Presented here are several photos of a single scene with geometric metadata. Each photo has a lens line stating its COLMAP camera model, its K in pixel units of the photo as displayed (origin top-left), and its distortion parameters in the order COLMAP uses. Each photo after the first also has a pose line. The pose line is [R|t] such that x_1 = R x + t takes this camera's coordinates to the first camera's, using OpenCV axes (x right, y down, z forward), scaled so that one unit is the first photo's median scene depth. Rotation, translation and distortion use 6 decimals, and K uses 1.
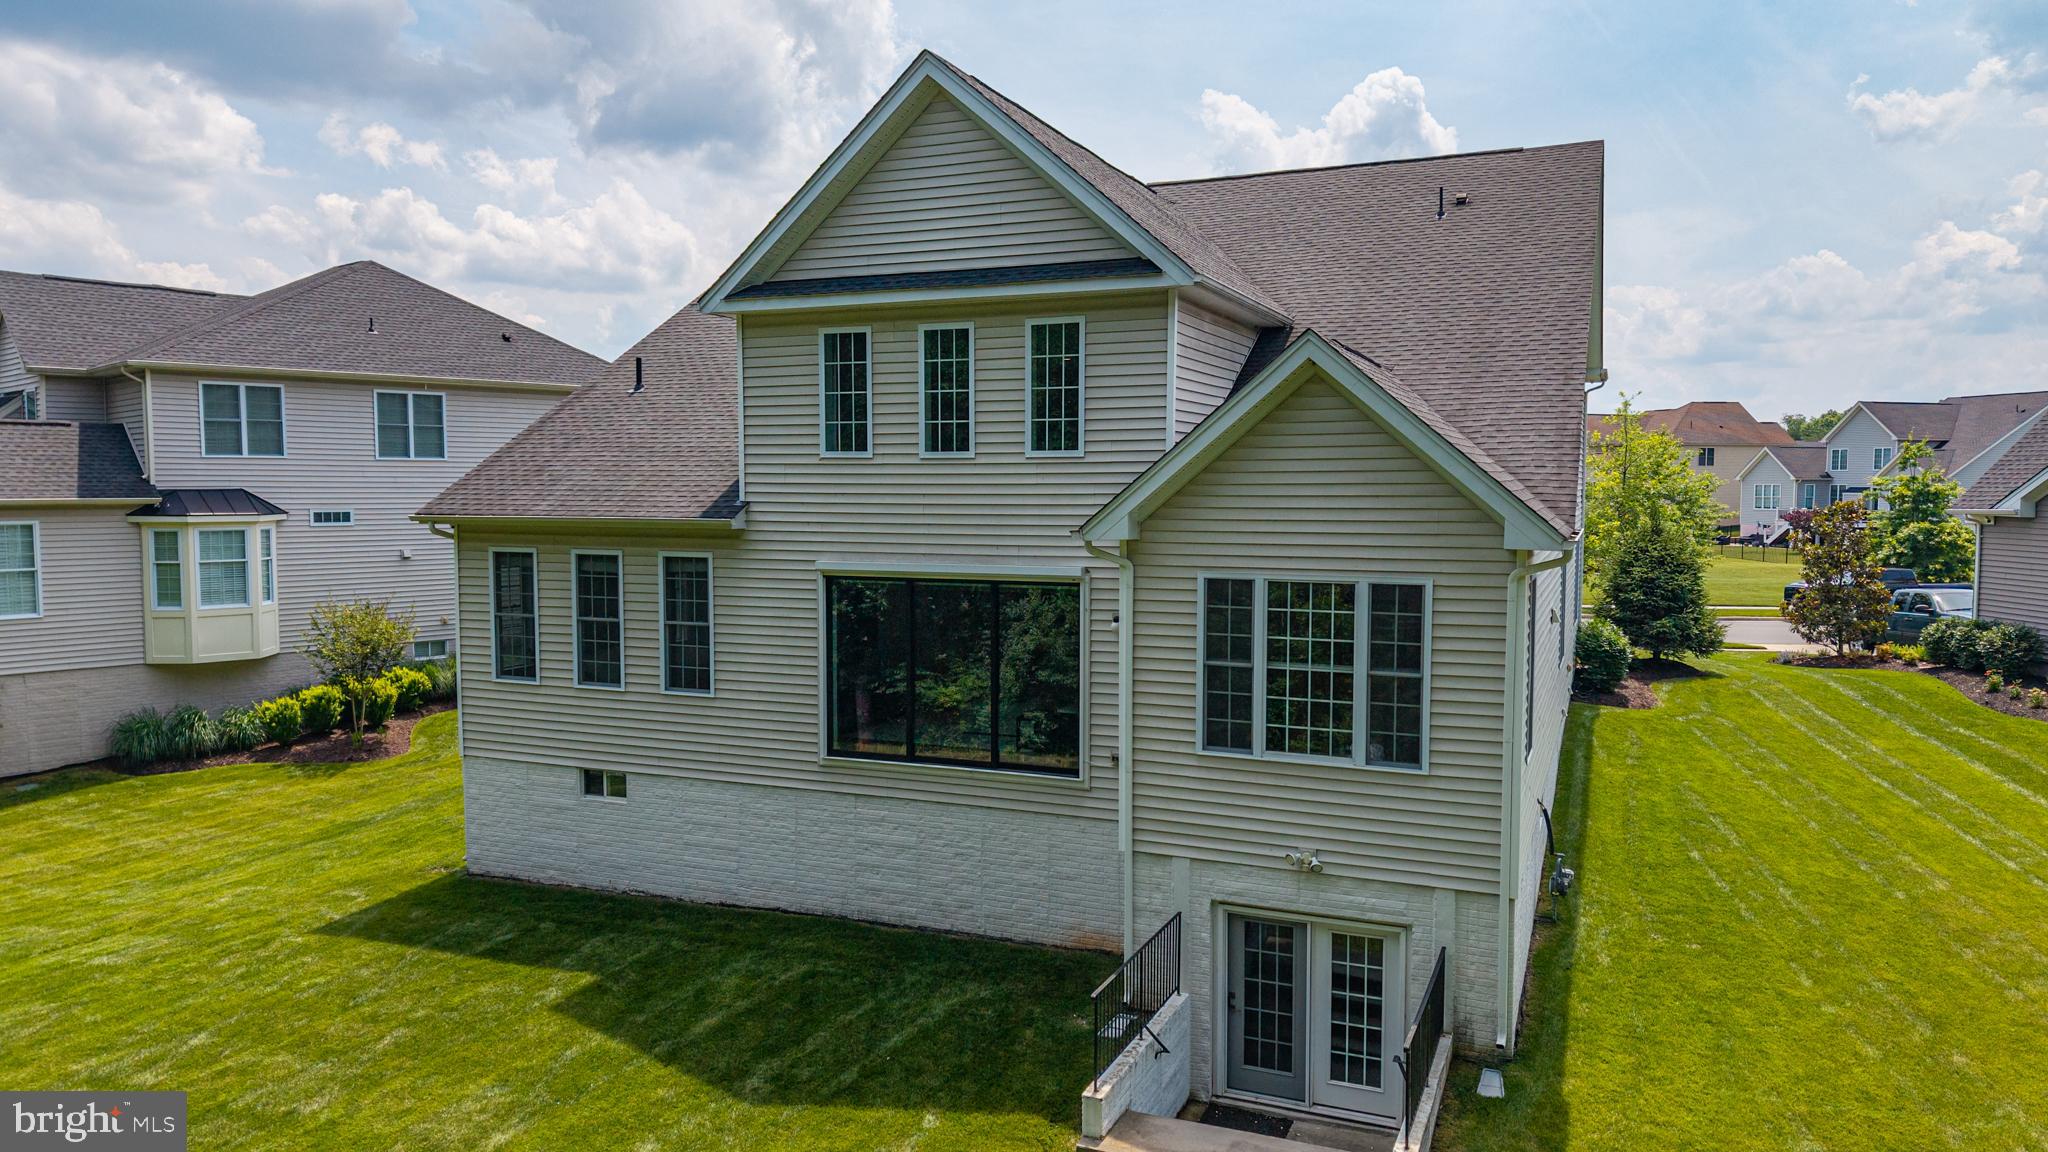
lens RADIAL K [[1359.5, 0, 1024.0], [0, 1359.5, 576.0], [0, 0, 1]] dist [0.240157, -0.000243]
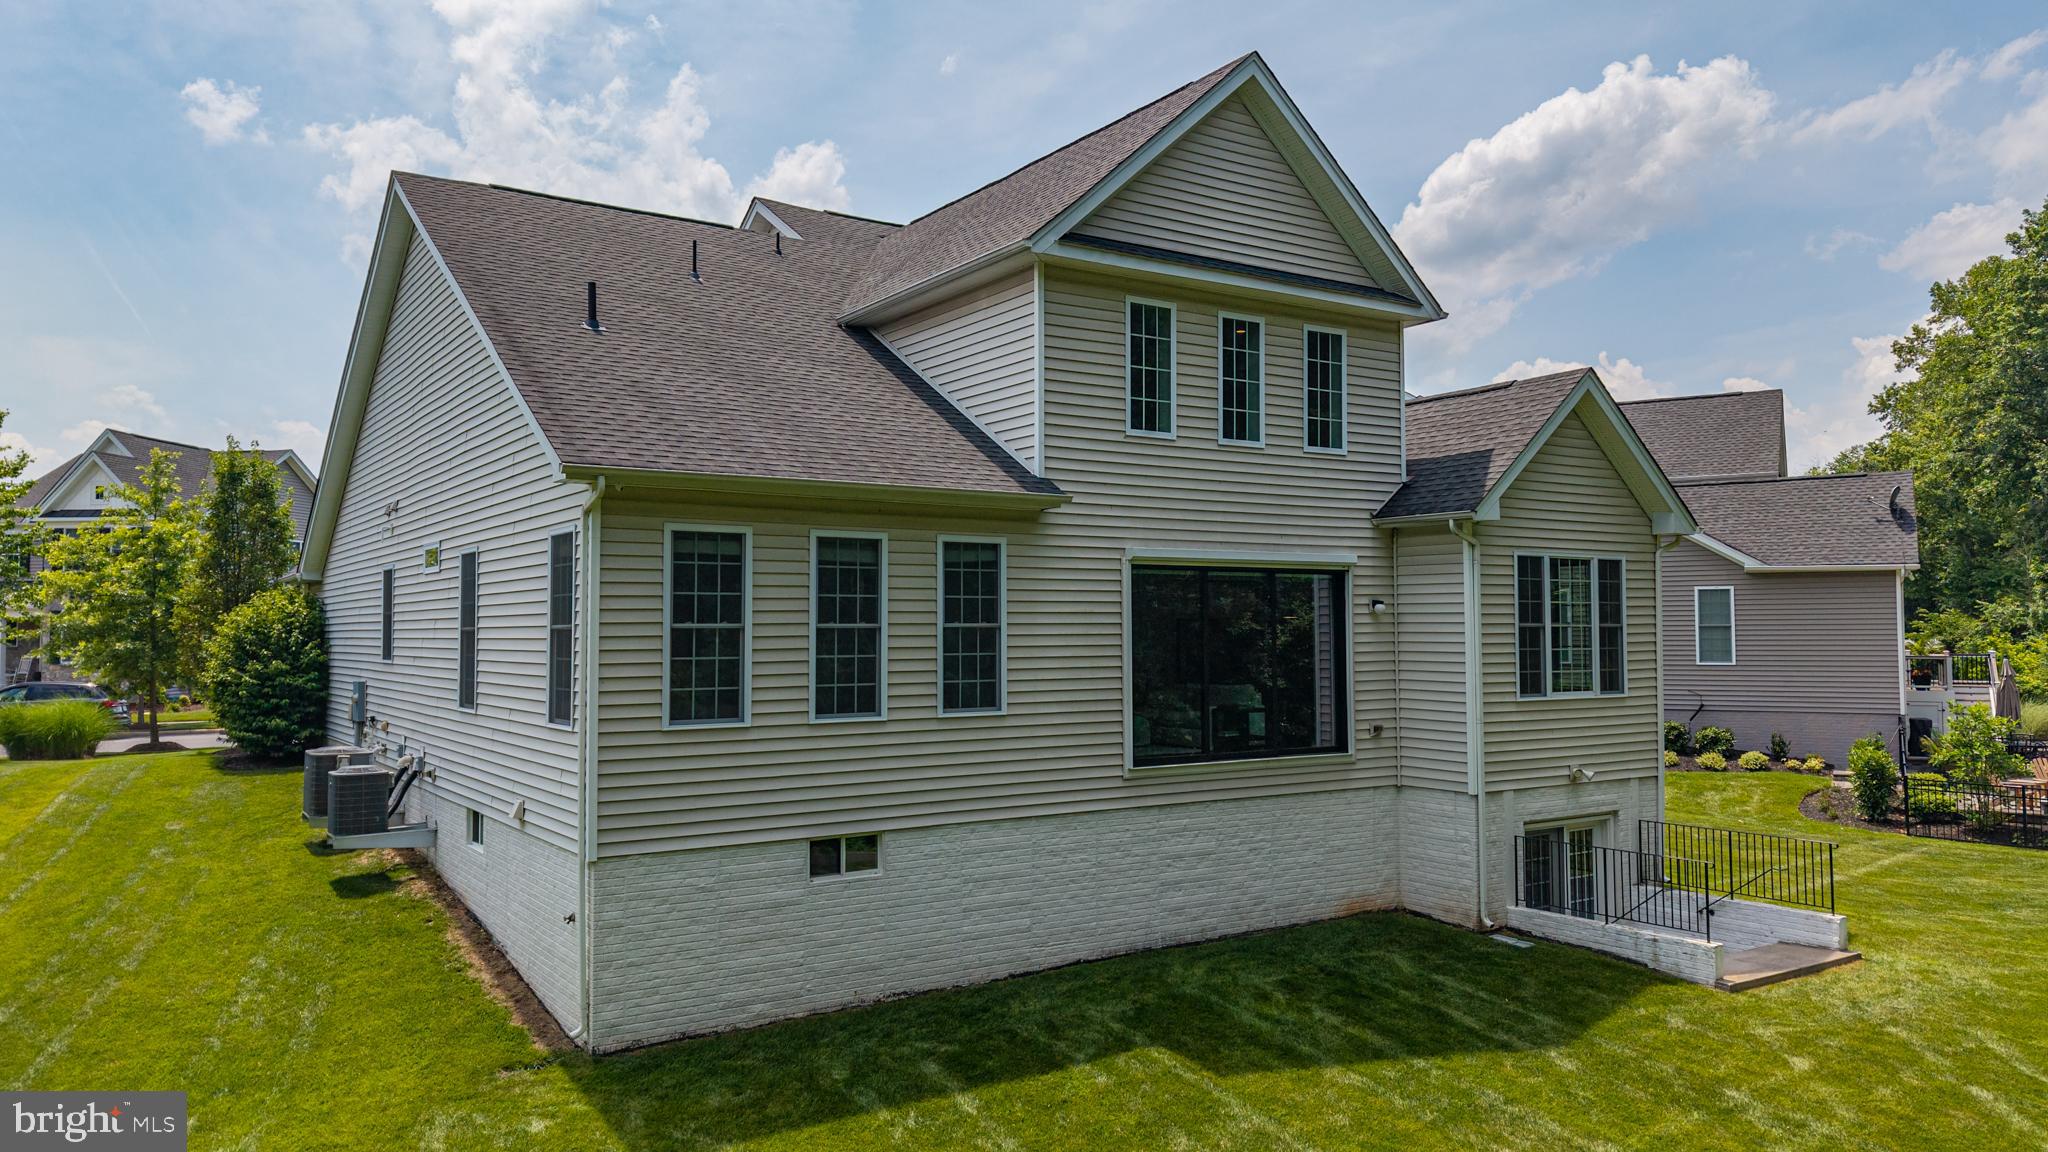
lens RADIAL K [[1359.5, 0, 1024.0], [0, 1359.5, 576.0], [0, 0, 1]] dist [0.240157, -0.000243]
pose [[0.533909, 0.031380, 0.844959, -0.941516], [0.064896, 0.994843, -0.077953, 0.072826], [-0.843048, 0.096454, 0.529119, 0.579501]]
